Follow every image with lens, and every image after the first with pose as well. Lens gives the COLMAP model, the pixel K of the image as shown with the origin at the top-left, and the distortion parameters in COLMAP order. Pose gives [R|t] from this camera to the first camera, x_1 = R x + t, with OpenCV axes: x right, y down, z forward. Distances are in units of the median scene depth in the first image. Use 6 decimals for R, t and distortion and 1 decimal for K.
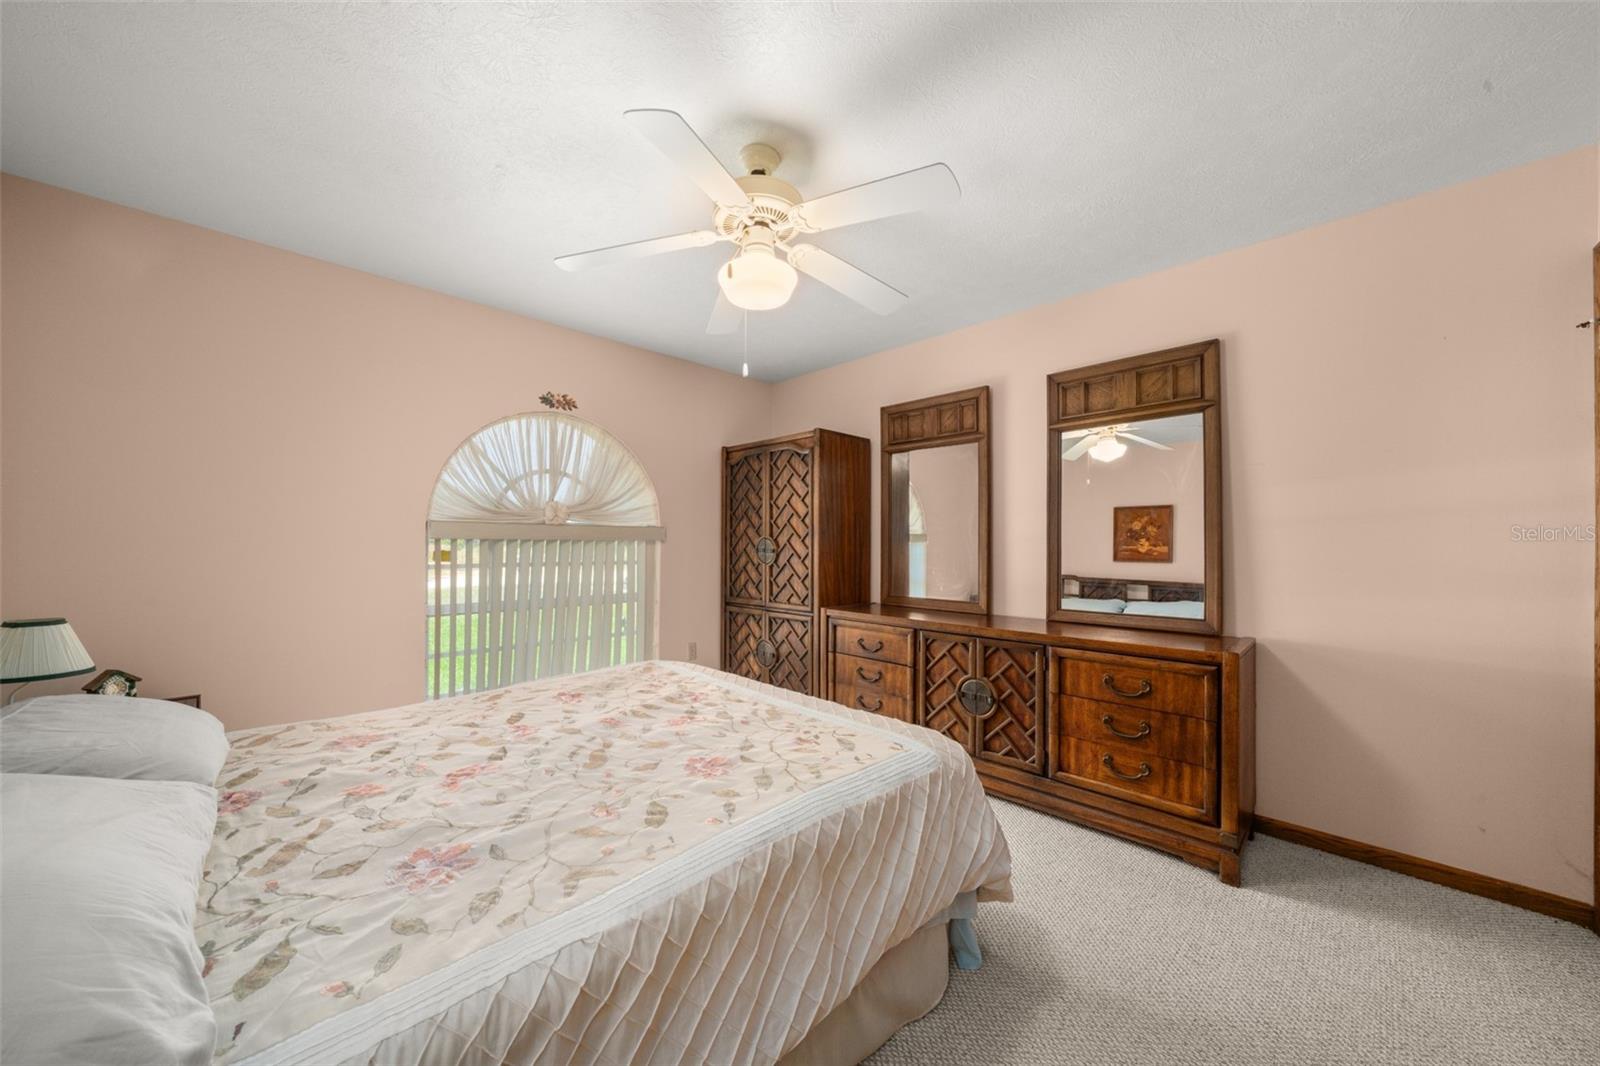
lens RADIAL K [[544.5, 0, 789.8], [0, 544.5, 537.0], [0, 0, 1]] dist [-0.006465, -0.000008]
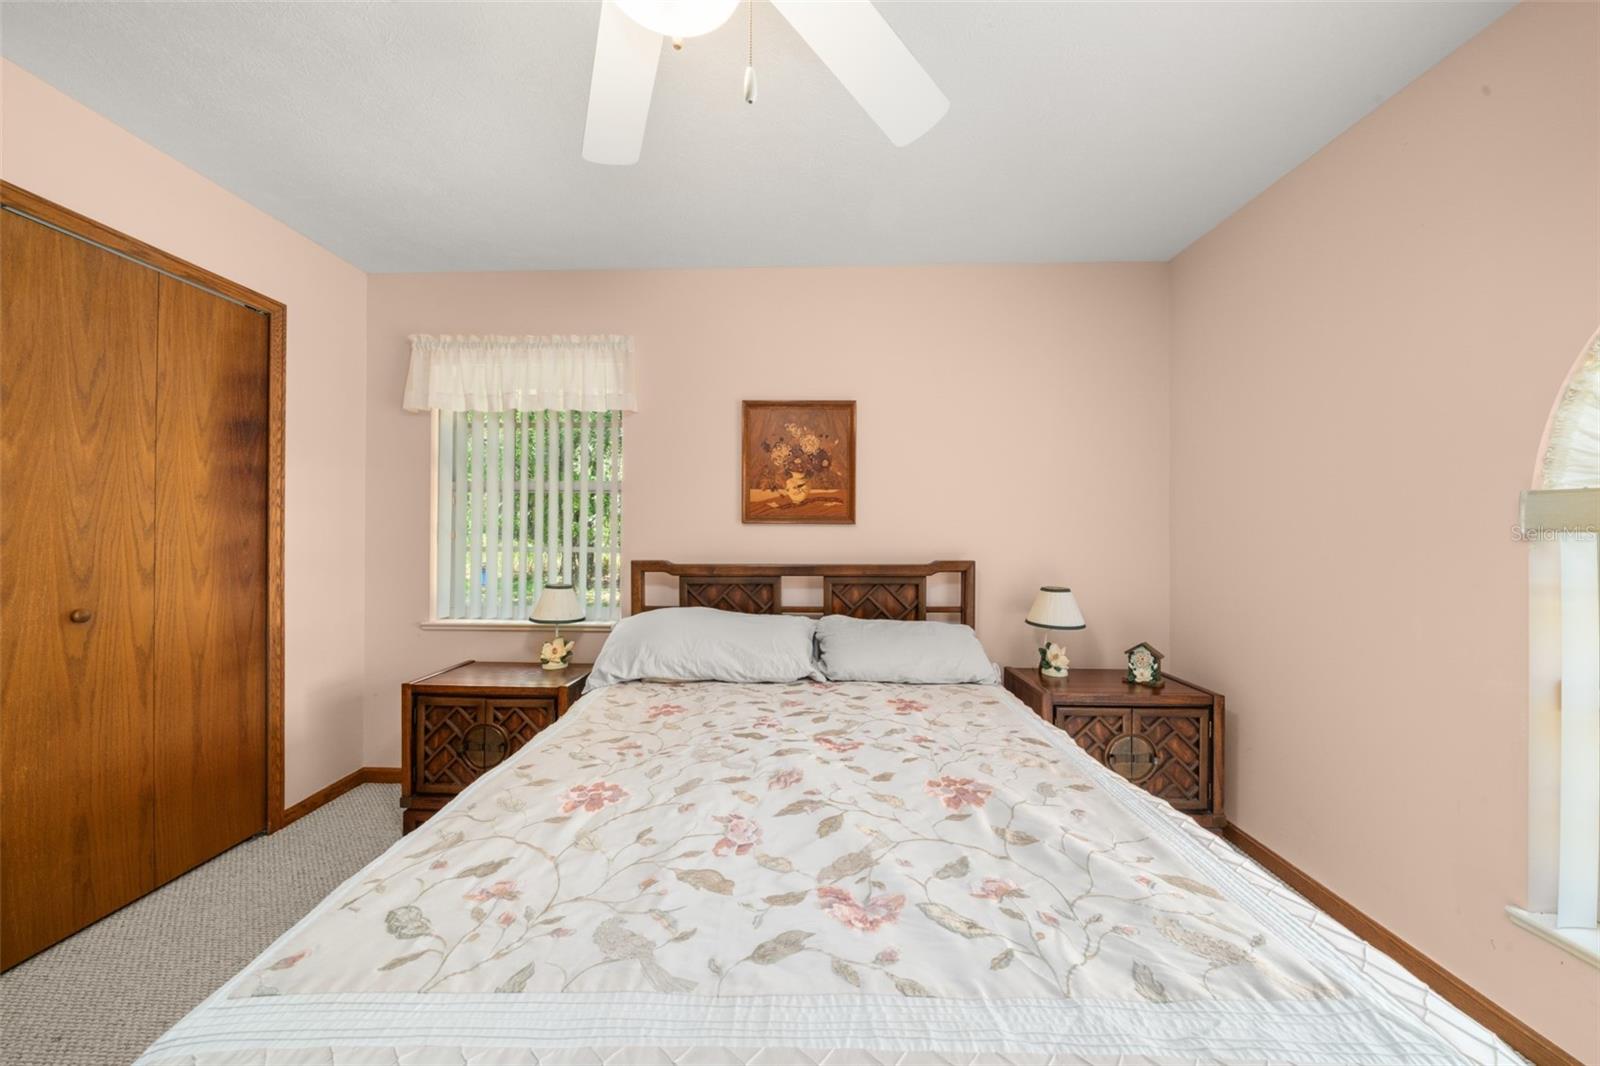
lens RADIAL K [[544.5, 0, 789.8], [0, 544.5, 537.0], [0, 0, 1]] dist [-0.006465, -0.000008]
pose [[-0.717908, 0.002973, -0.696132, 0.180006], [0.007962, 0.999961, -0.003940, 0.012514], [0.696093, -0.008372, -0.717903, 1.465668]]
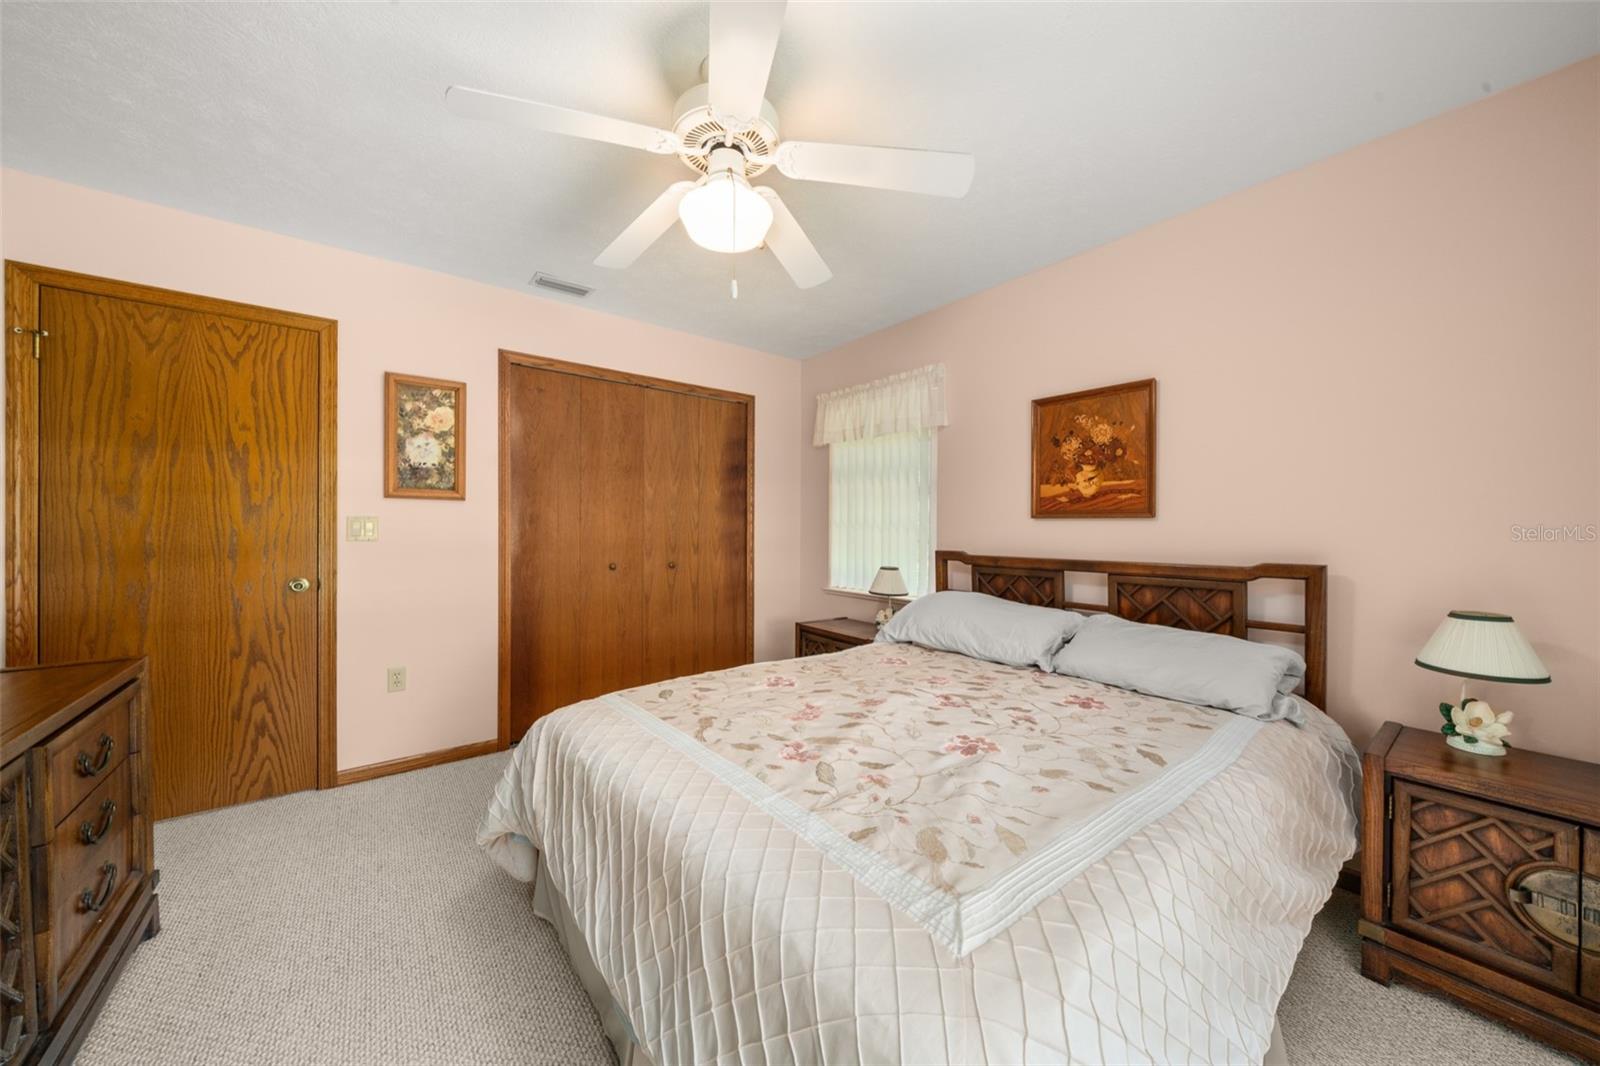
lens RADIAL K [[544.5, 0, 789.8], [0, 544.5, 537.0], [0, 0, 1]] dist [-0.006465, -0.000008]
pose [[-0.993650, -0.008358, 0.112209, -0.270927], [-0.008399, 0.999965, 0.000106, 0.027667], [-0.112206, -0.000837, -0.993685, 1.943193]]
